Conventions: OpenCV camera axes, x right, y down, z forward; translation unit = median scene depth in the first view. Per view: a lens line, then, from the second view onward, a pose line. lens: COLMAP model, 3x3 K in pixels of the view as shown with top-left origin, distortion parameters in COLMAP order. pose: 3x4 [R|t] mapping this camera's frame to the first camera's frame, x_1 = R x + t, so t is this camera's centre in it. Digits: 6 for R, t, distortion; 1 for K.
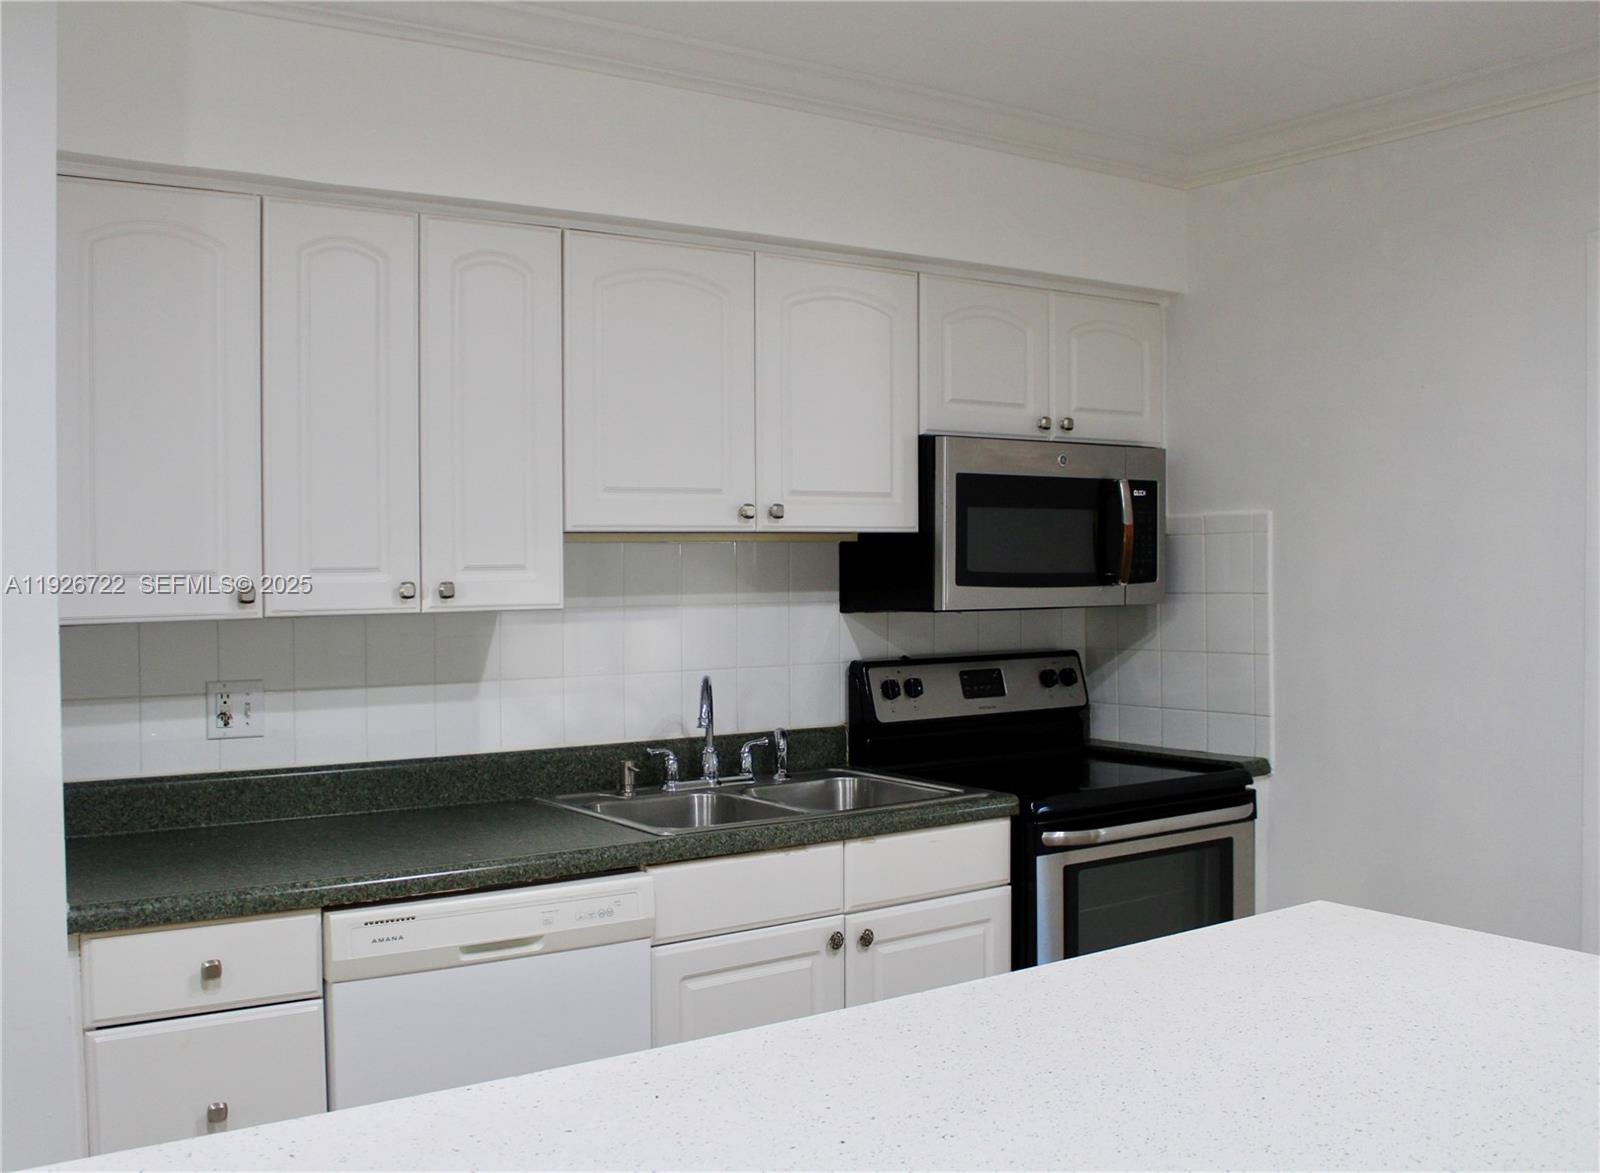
lens RADIAL K [[1527.5, 0, 773.7], [0, 1527.5, 579.9], [0, 0, 1]] dist [-0.102253, -0.008348]
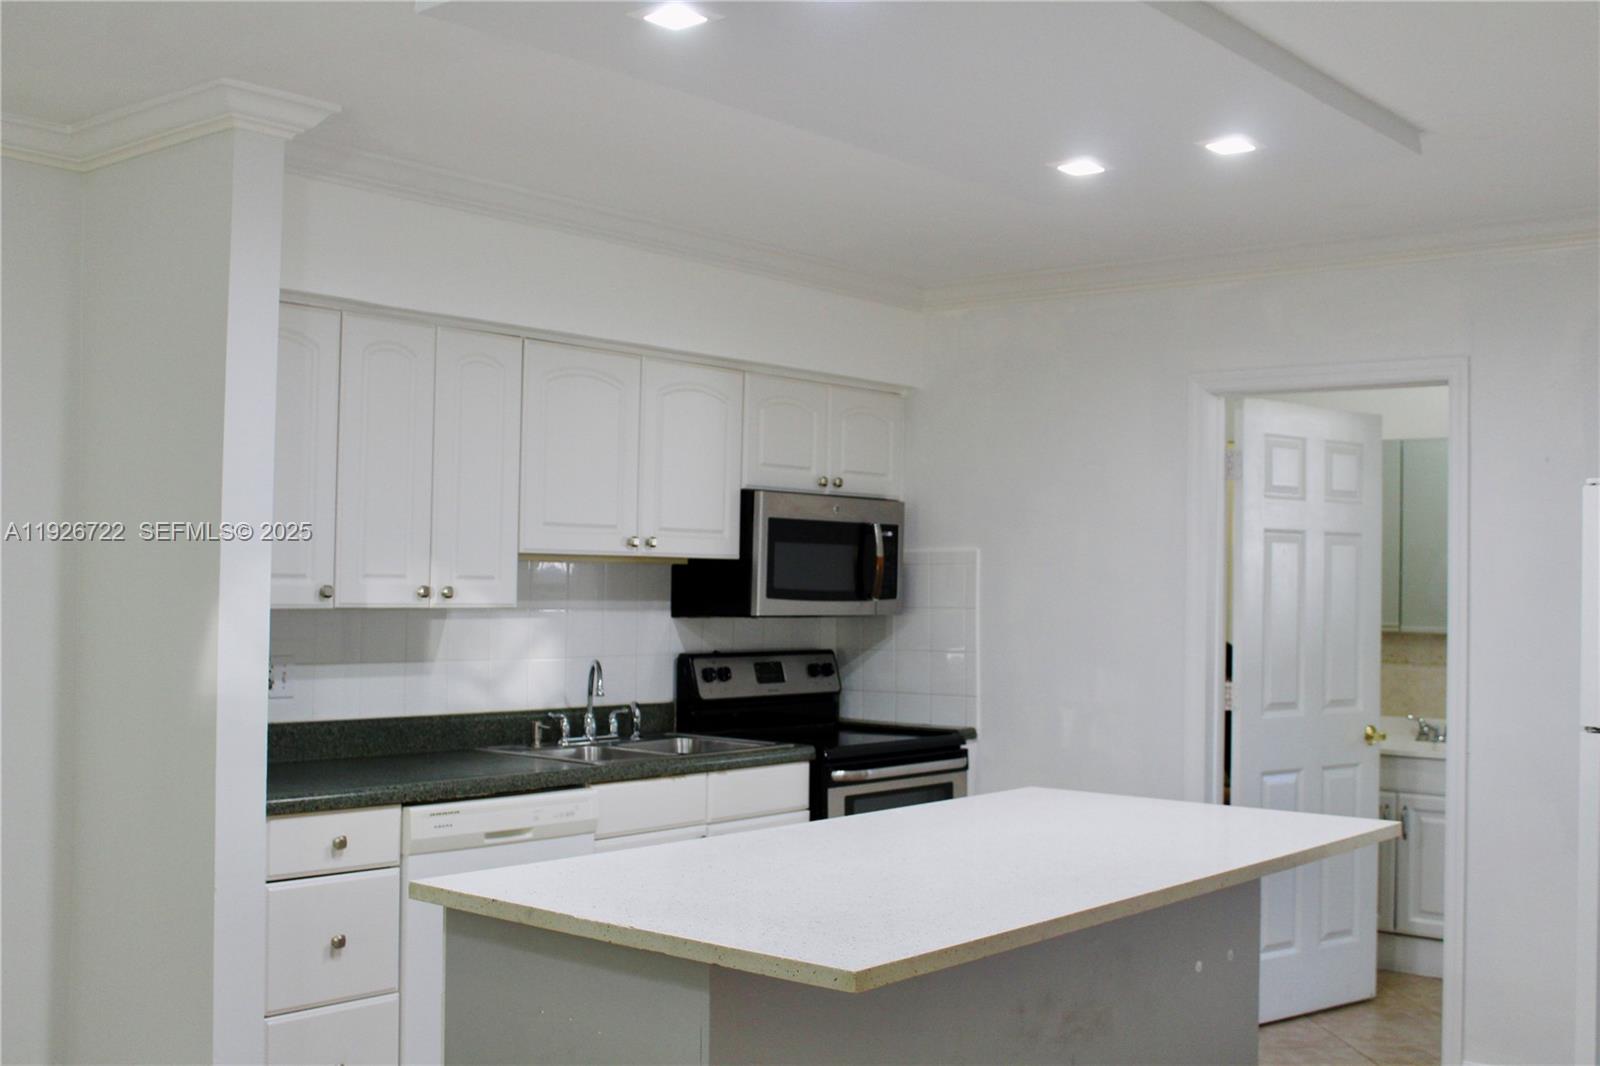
lens RADIAL K [[1682.5, 0, 800.0], [0, 1682.5, 533.0], [0, 0, 1]] dist [-0.101032, 0.026224]
pose [[0.965697, 0.029040, 0.258043, -0.245462], [-0.018093, 0.998837, -0.044698, 0.012246], [-0.259041, 0.038496, 0.965099, -0.483887]]
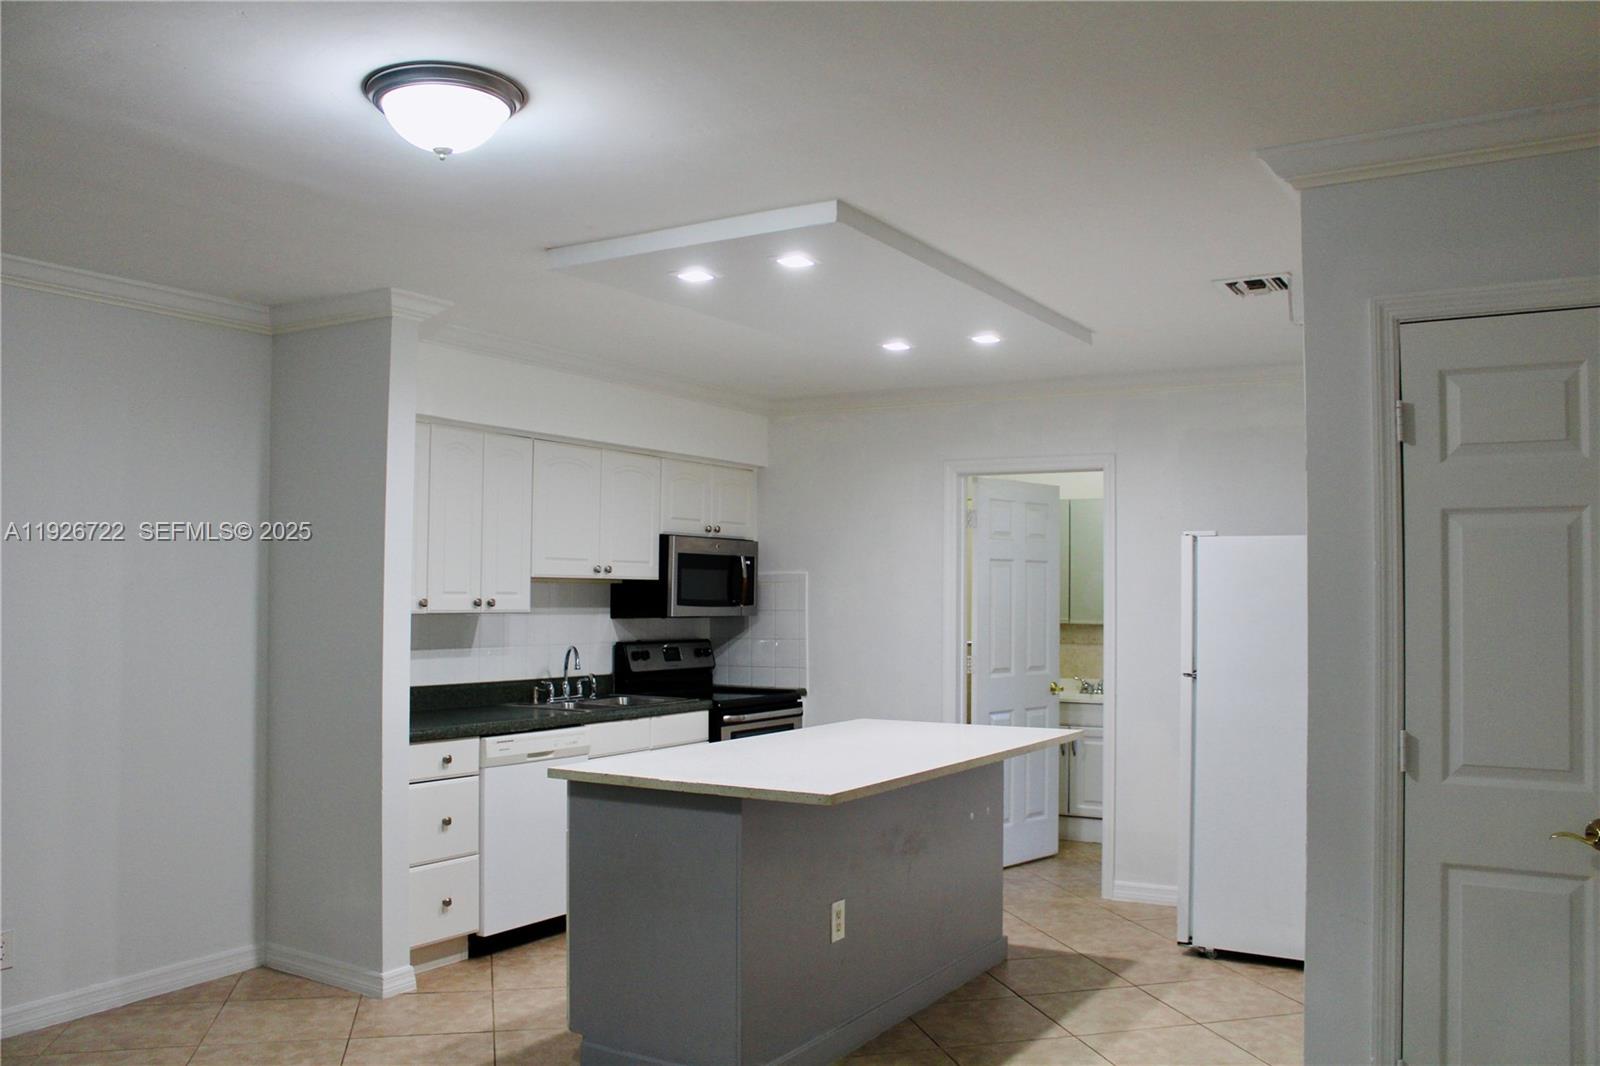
lens RADIAL K [[1331.0, 0, 800.0], [0, 1331.0, 533.0], [0, 0, 1]] dist [-0.163104, 0.132909]
pose [[0.911538, 0.032748, 0.409909, -0.484740], [-0.007681, 0.998006, -0.062651, 0.017831], [-0.411144, 0.053961, 0.909972, -0.763114]]
